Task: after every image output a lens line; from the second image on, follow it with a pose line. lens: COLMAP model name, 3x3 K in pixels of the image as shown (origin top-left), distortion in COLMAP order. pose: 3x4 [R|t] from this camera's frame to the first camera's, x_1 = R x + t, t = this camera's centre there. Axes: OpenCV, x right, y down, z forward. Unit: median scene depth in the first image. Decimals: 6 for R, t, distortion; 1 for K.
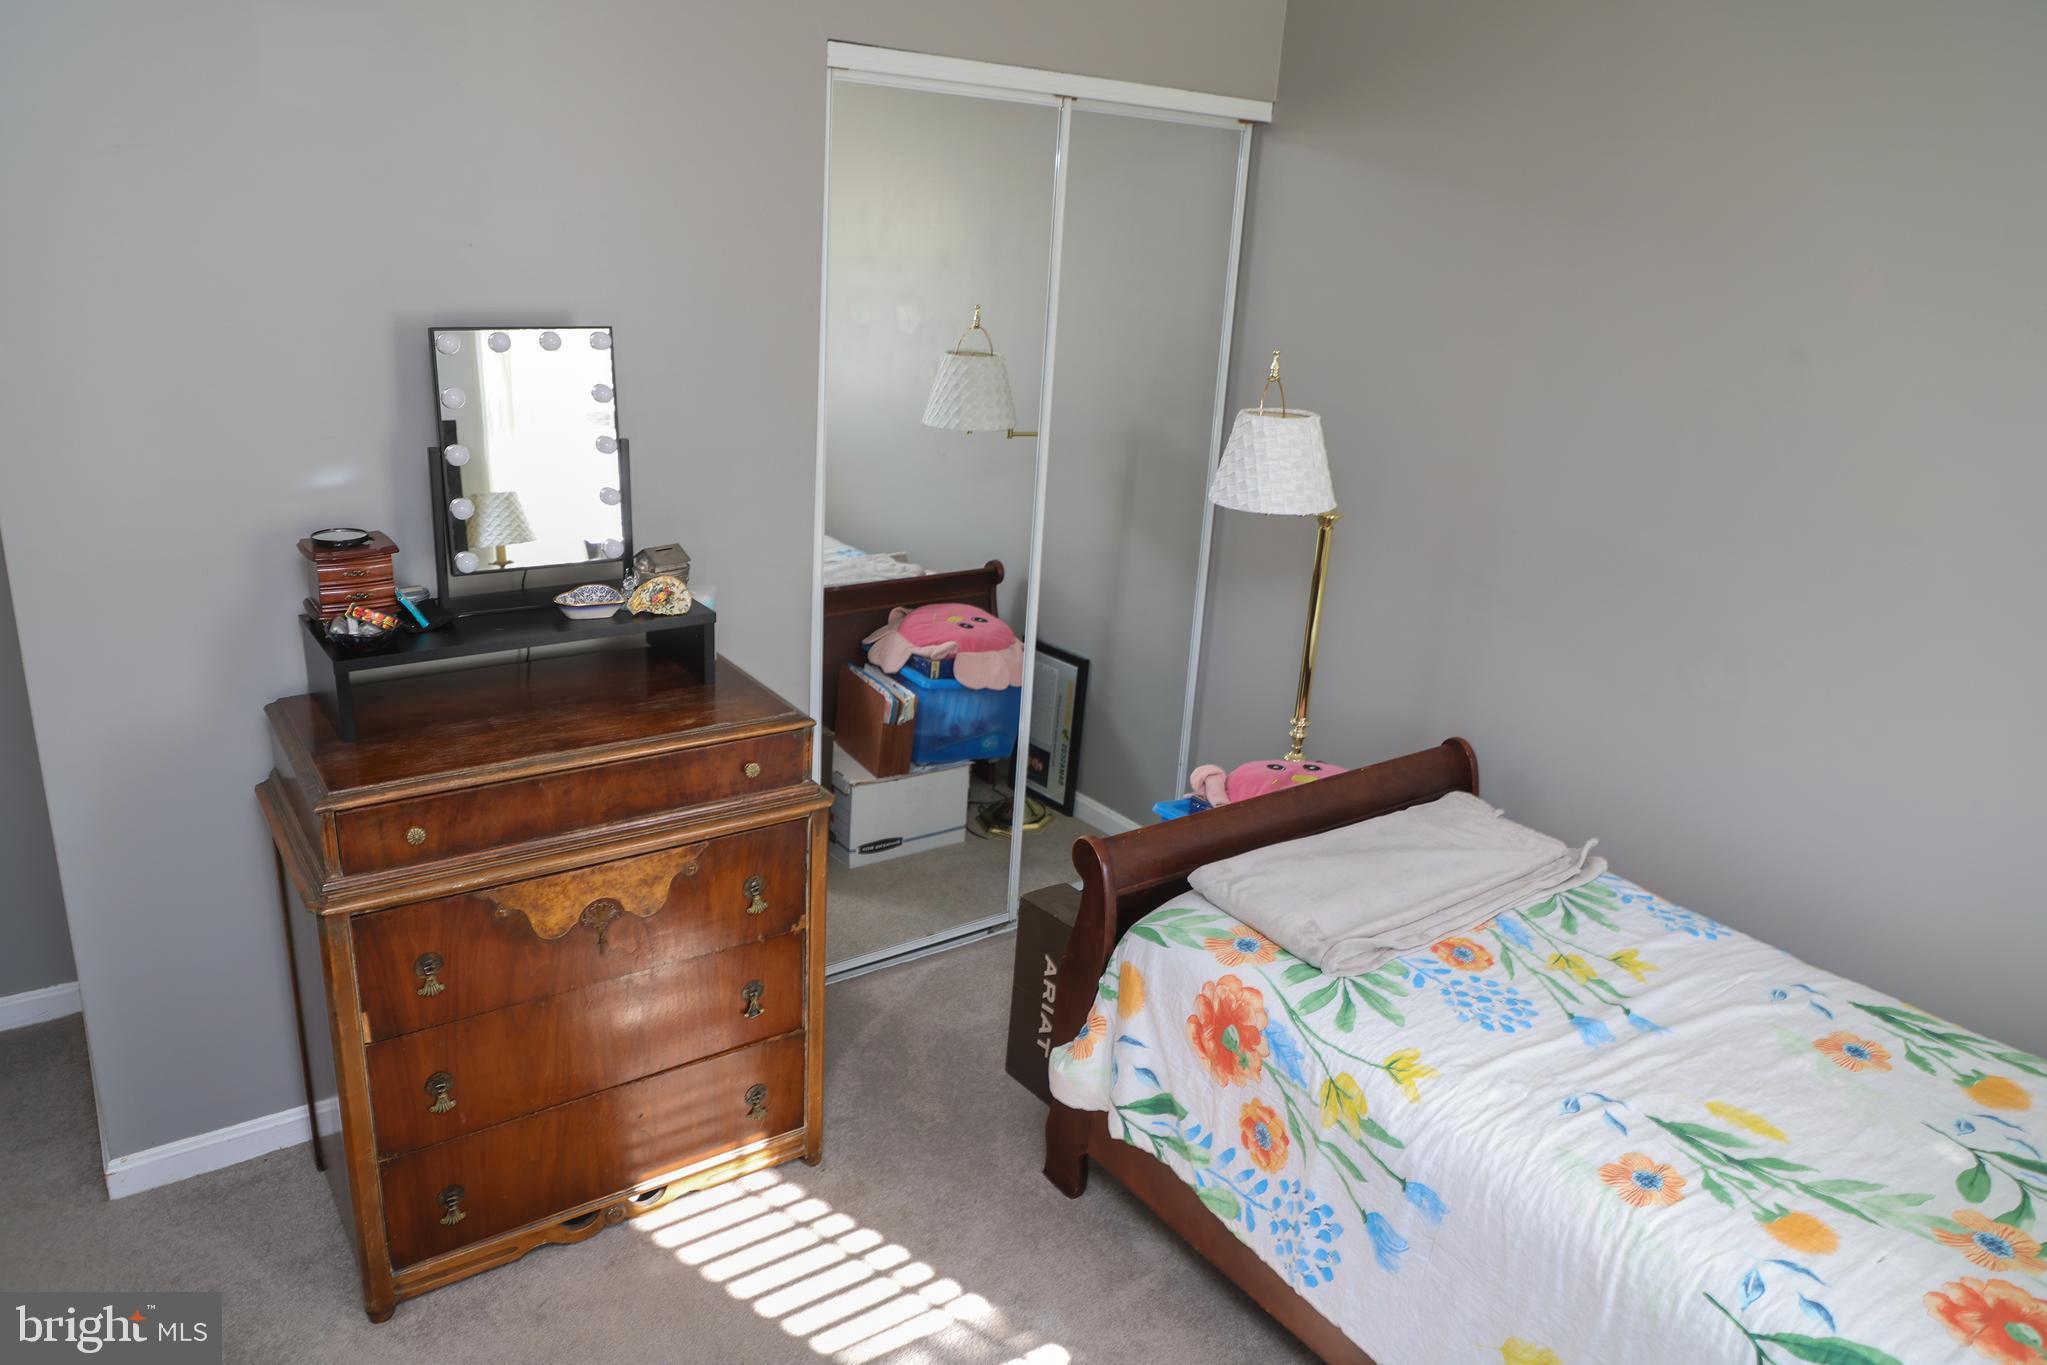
lens RADIAL K [[1406.9, 0, 1005.5], [0, 1406.9, 674.8], [0, 0, 1]] dist [-0.074929, 0.038879]
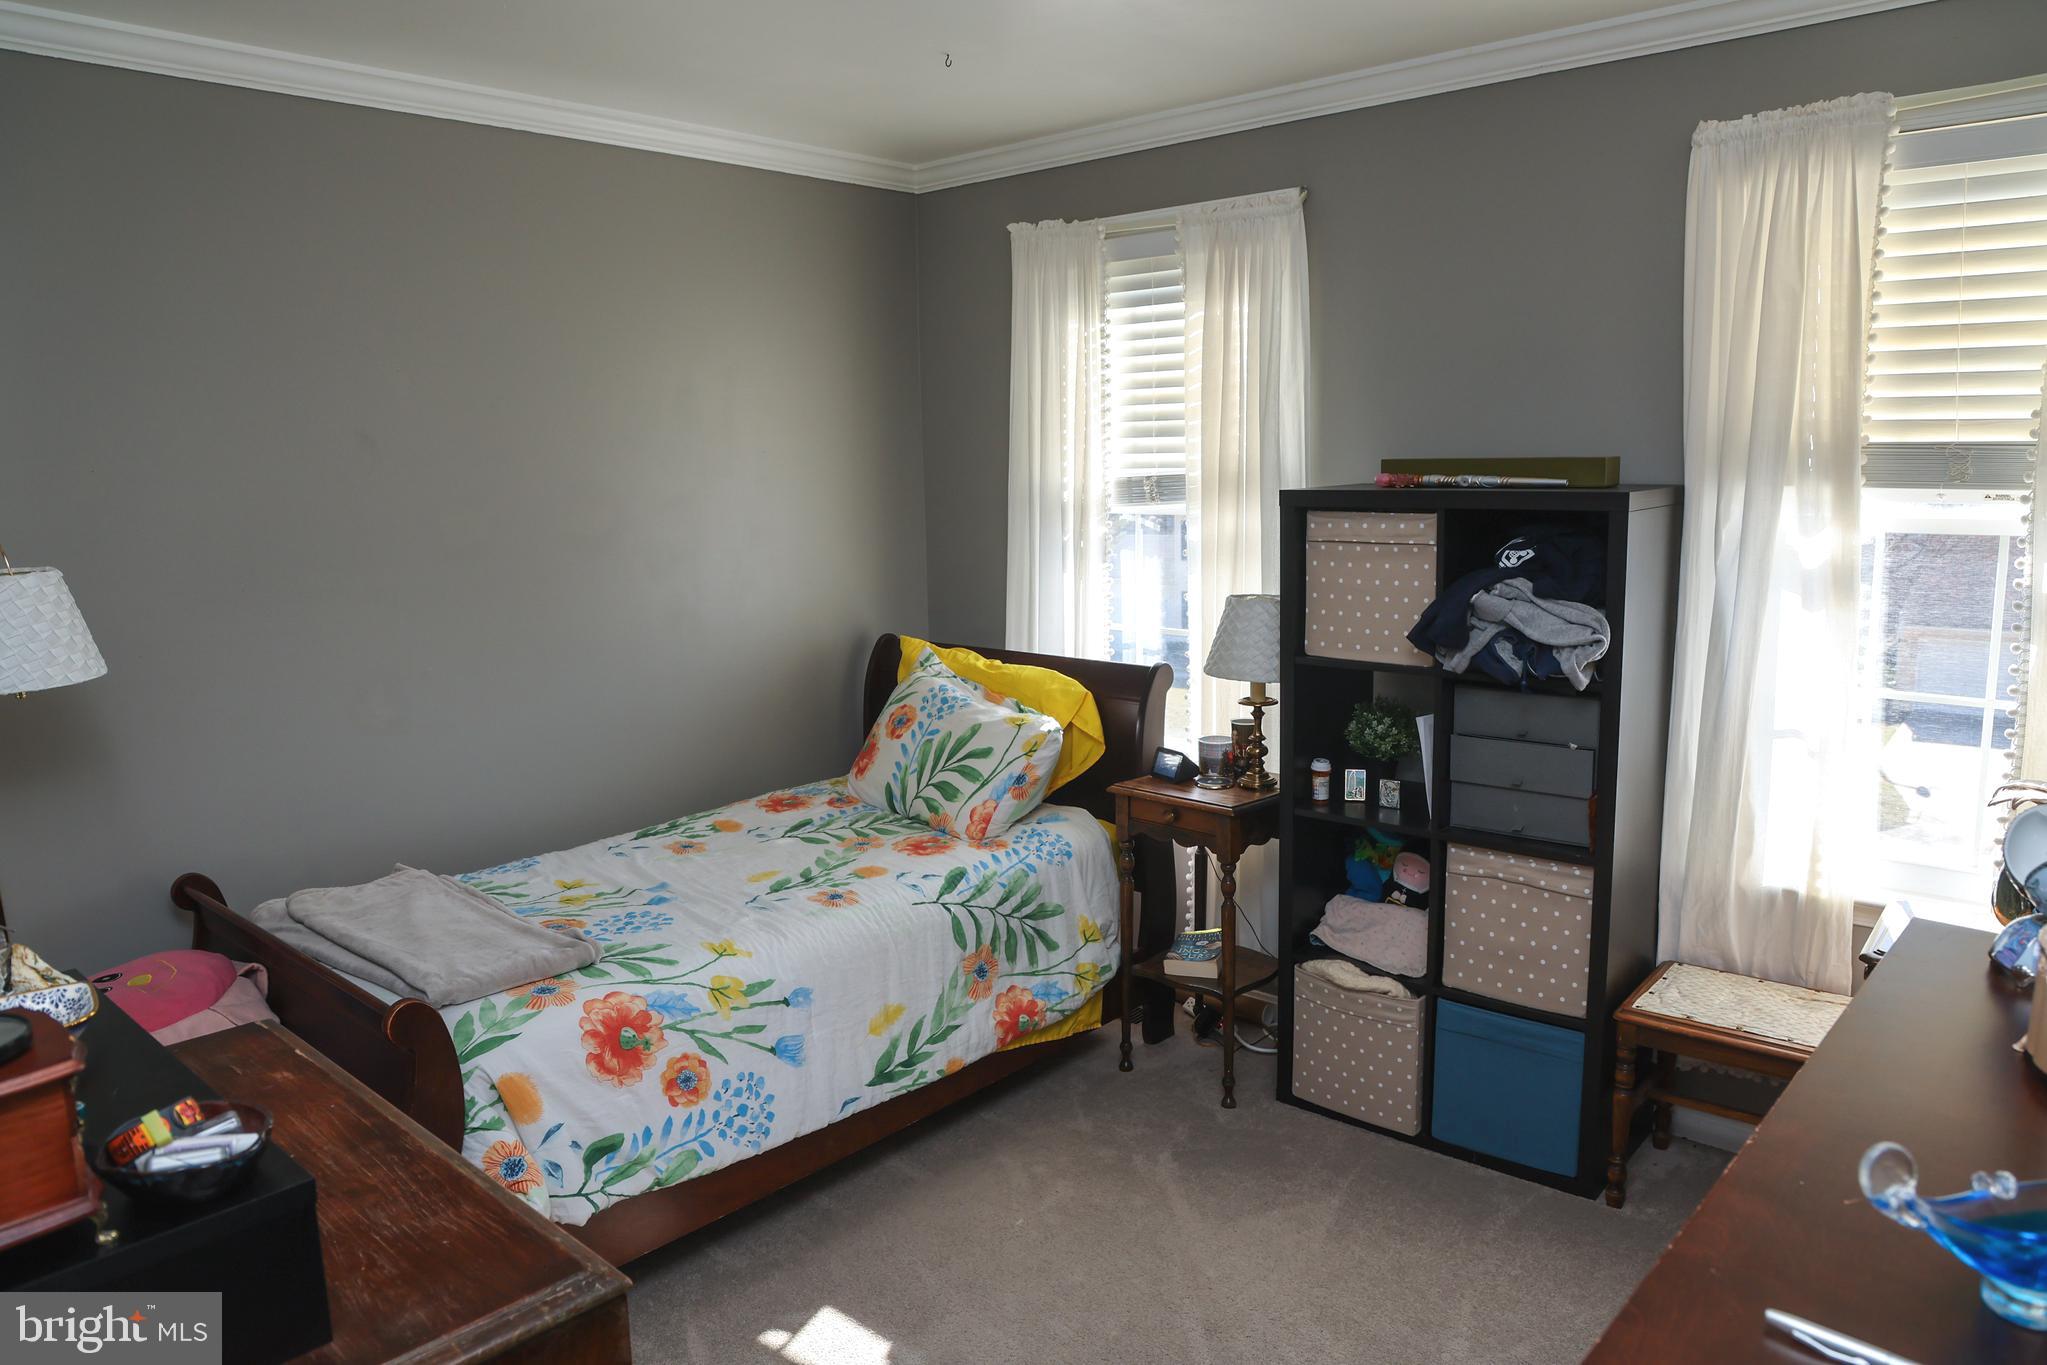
lens RADIAL K [[1406.9, 0, 1005.5], [0, 1406.9, 674.8], [0, 0, 1]] dist [-0.074929, 0.038879]
pose [[-0.201910, -0.209768, 0.956677, -0.929821], [0.324070, 0.907464, 0.267373, -0.210688], [-0.924235, 0.364015, -0.115247, 0.758962]]
